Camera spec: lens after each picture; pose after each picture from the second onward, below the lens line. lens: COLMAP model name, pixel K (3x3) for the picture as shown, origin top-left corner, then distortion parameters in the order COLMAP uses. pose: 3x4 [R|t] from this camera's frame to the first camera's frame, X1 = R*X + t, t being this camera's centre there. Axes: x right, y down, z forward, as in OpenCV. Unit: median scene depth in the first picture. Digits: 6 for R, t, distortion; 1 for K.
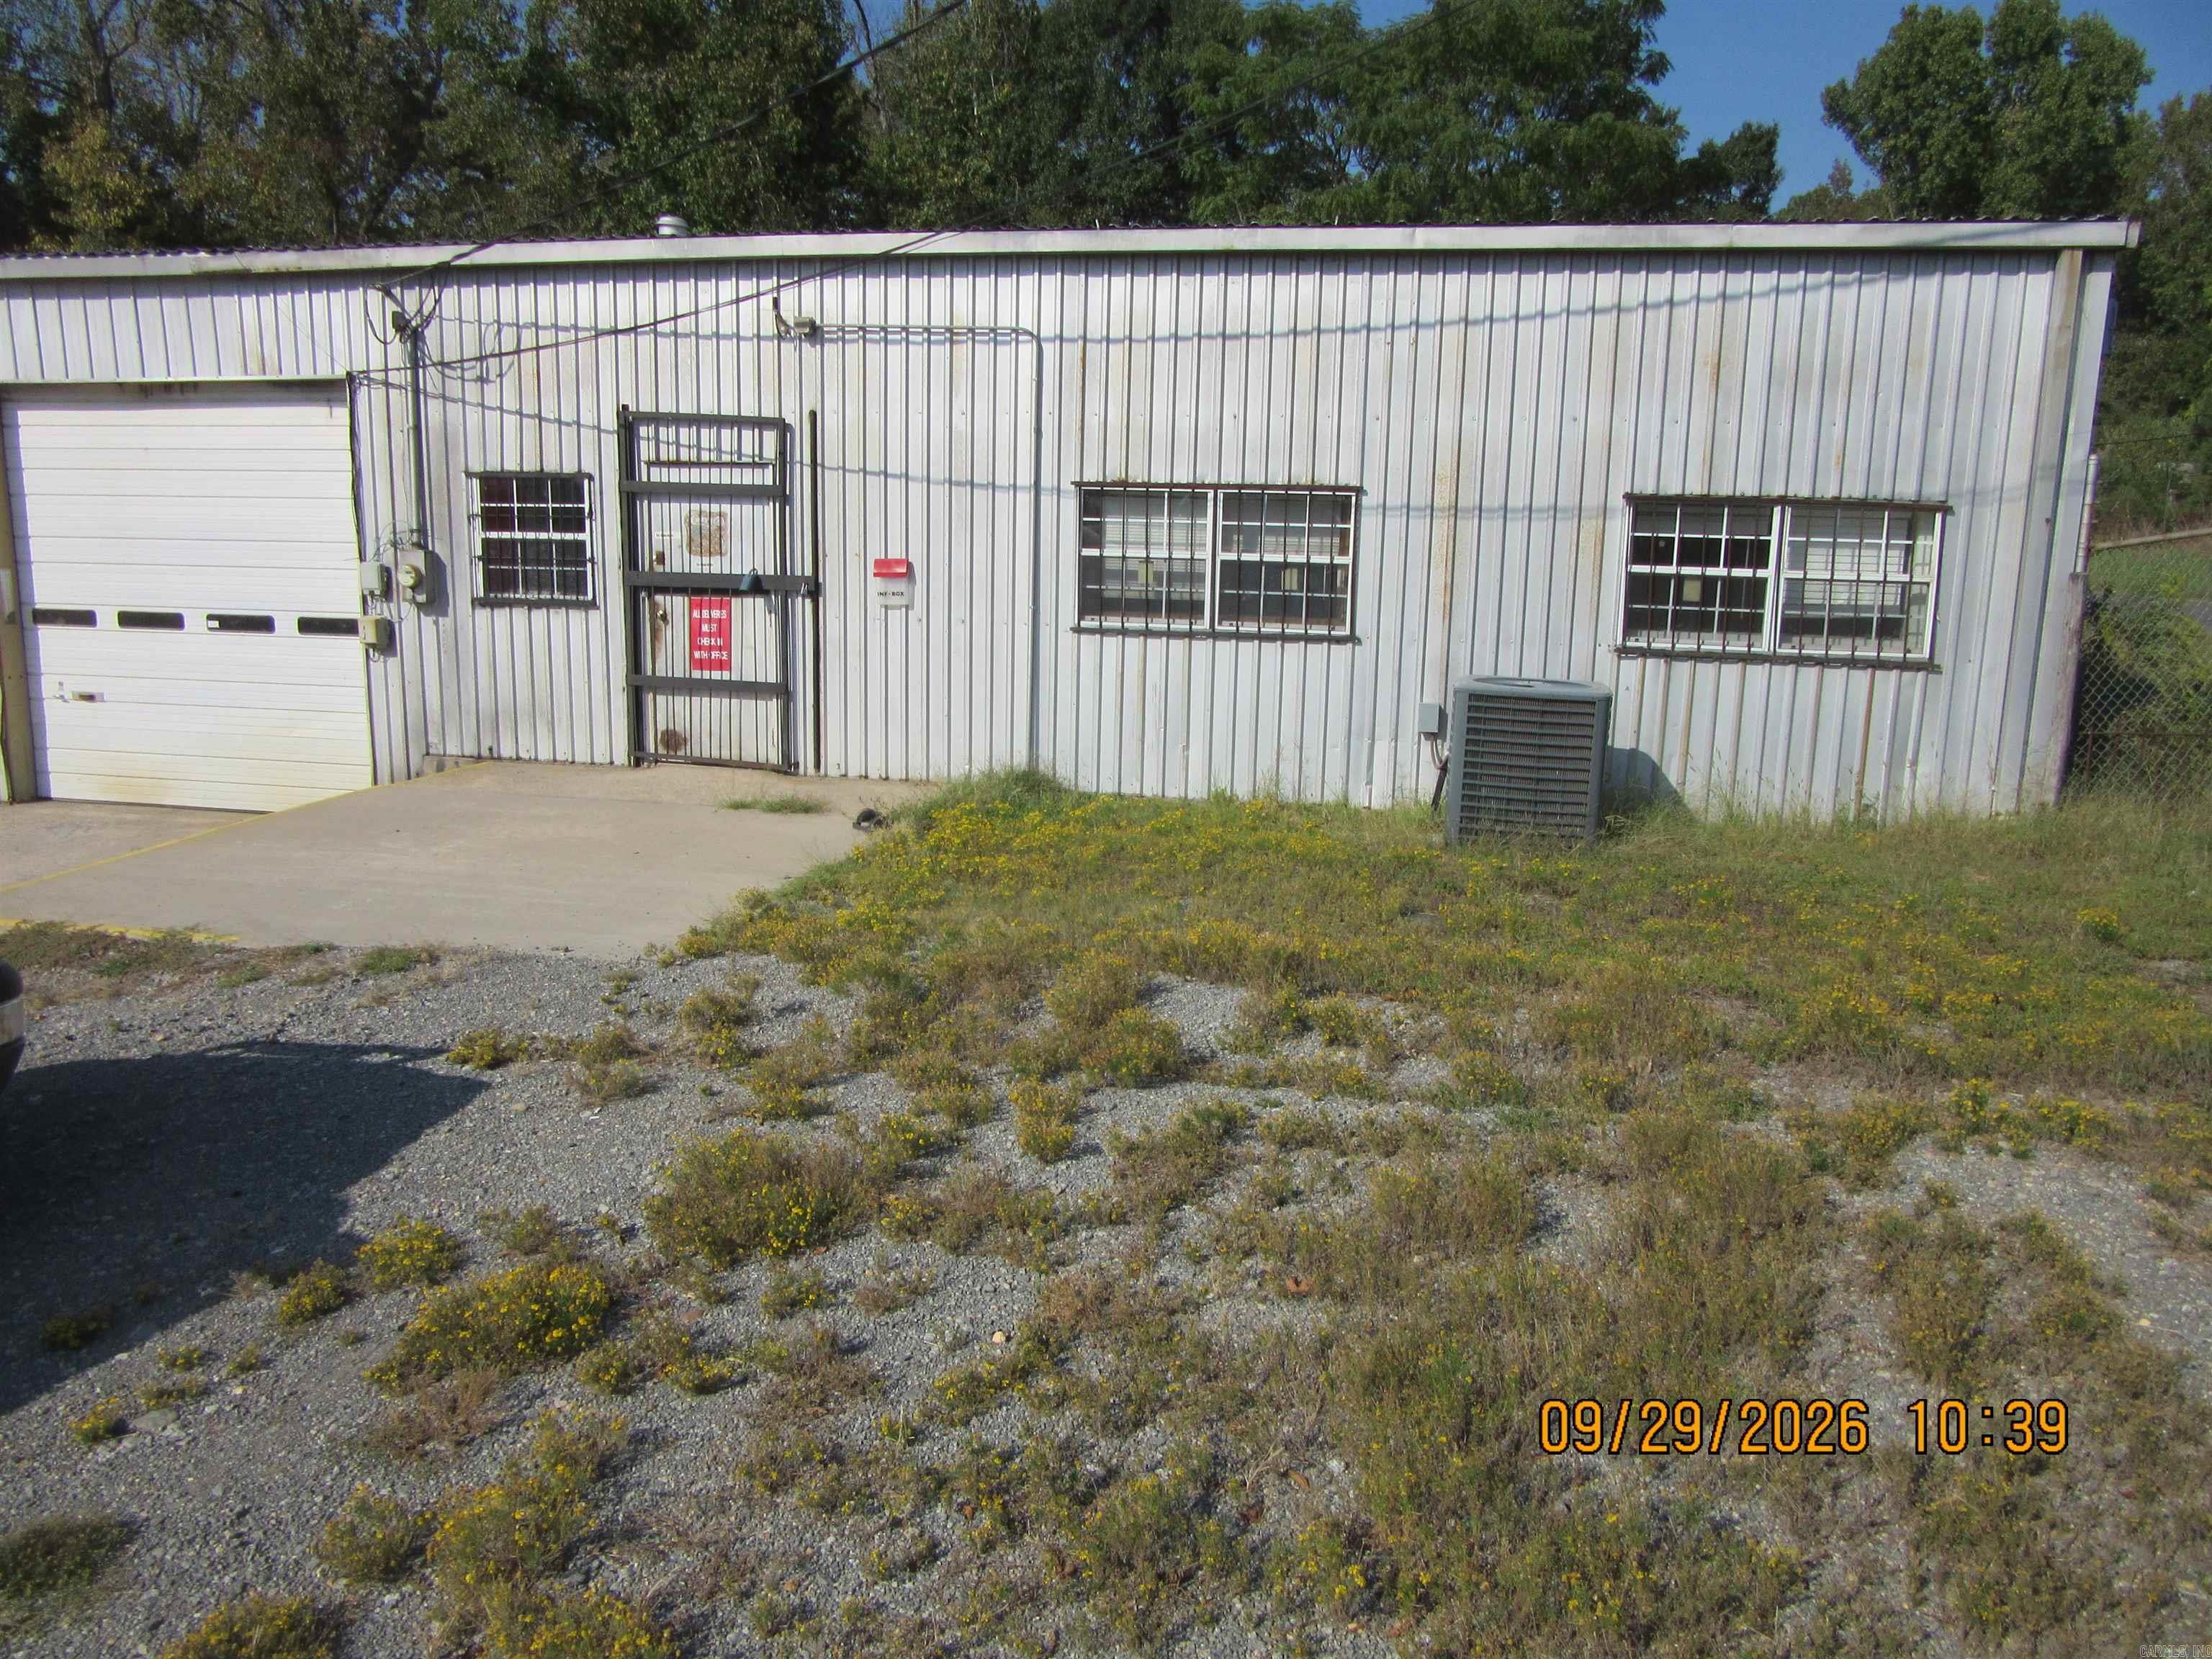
lens RADIAL K [[1642.5, 0, 1115.0], [0, 1642.5, 834.1], [0, 0, 1]] dist [-0.044208, 0.023543]
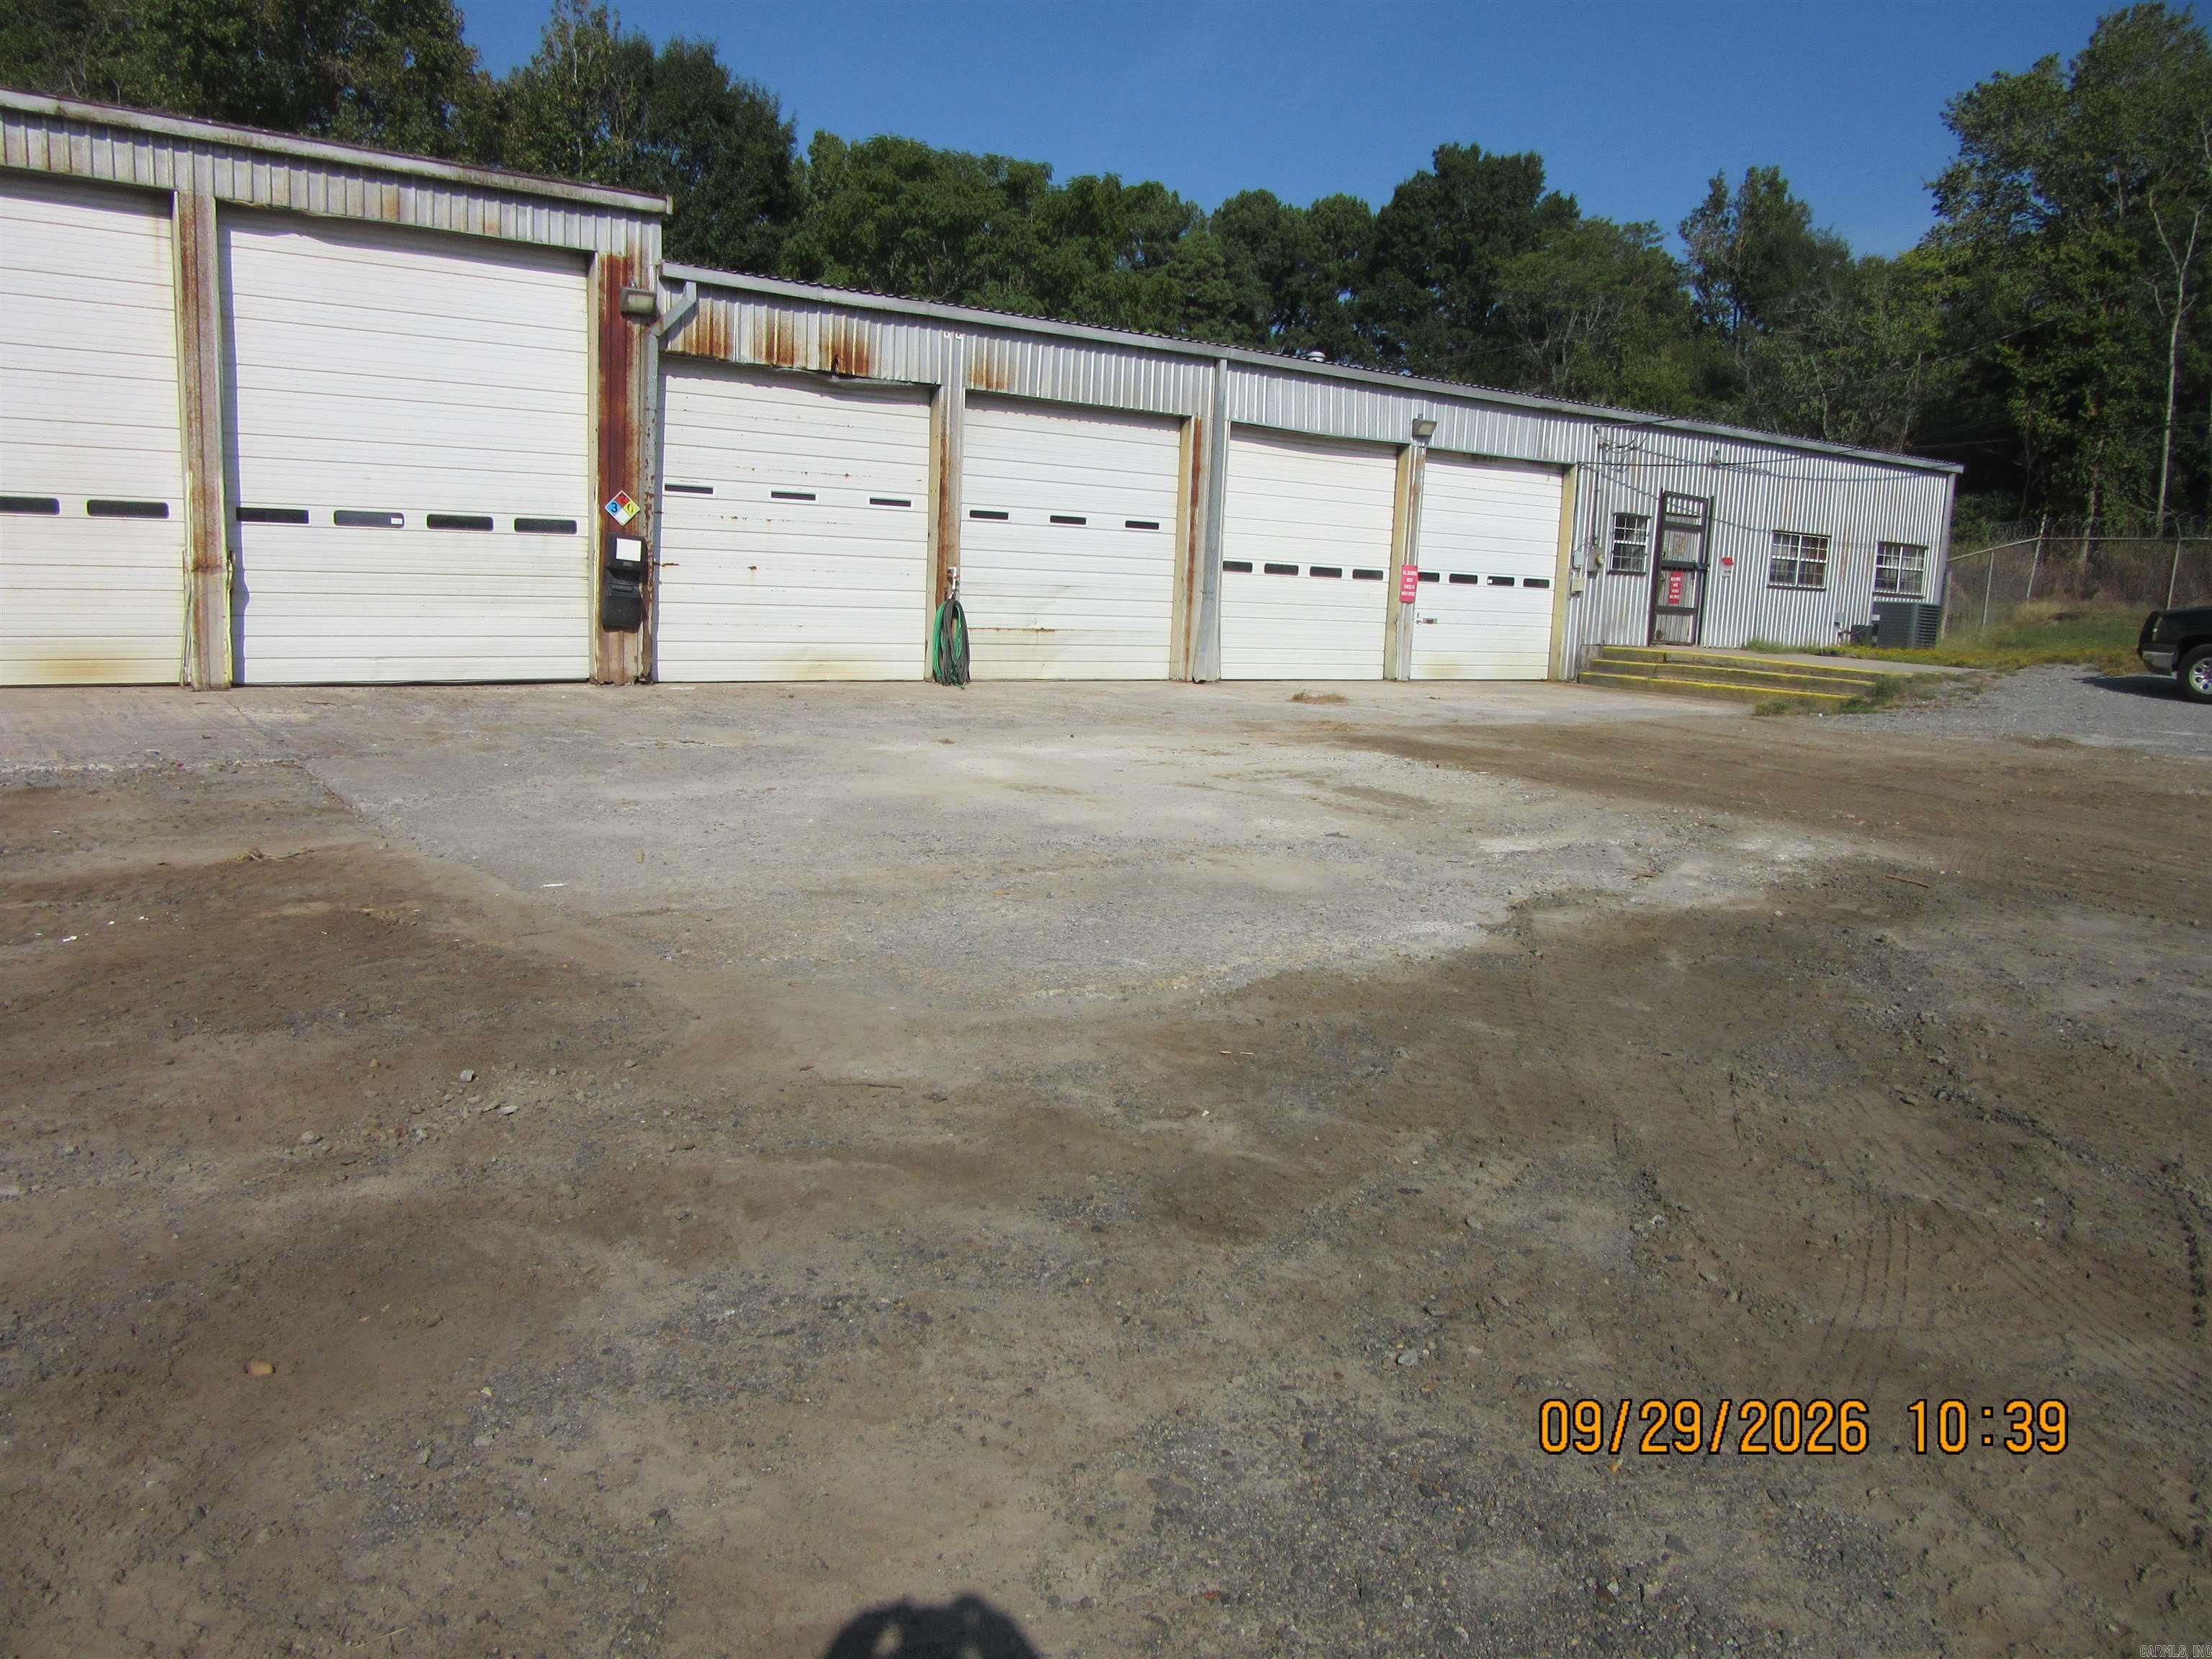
lens RADIAL K [[1642.5, 0, 1114.5], [0, 1642.5, 831.9], [0, 0, 1]] dist [-0.044208, 0.023543]
pose [[0.664776, -0.108936, 0.739057, -2.575184], [0.103338, 0.993209, 0.053446, 0.016533], [-0.739861, 0.040843, 0.671519, 0.045417]]
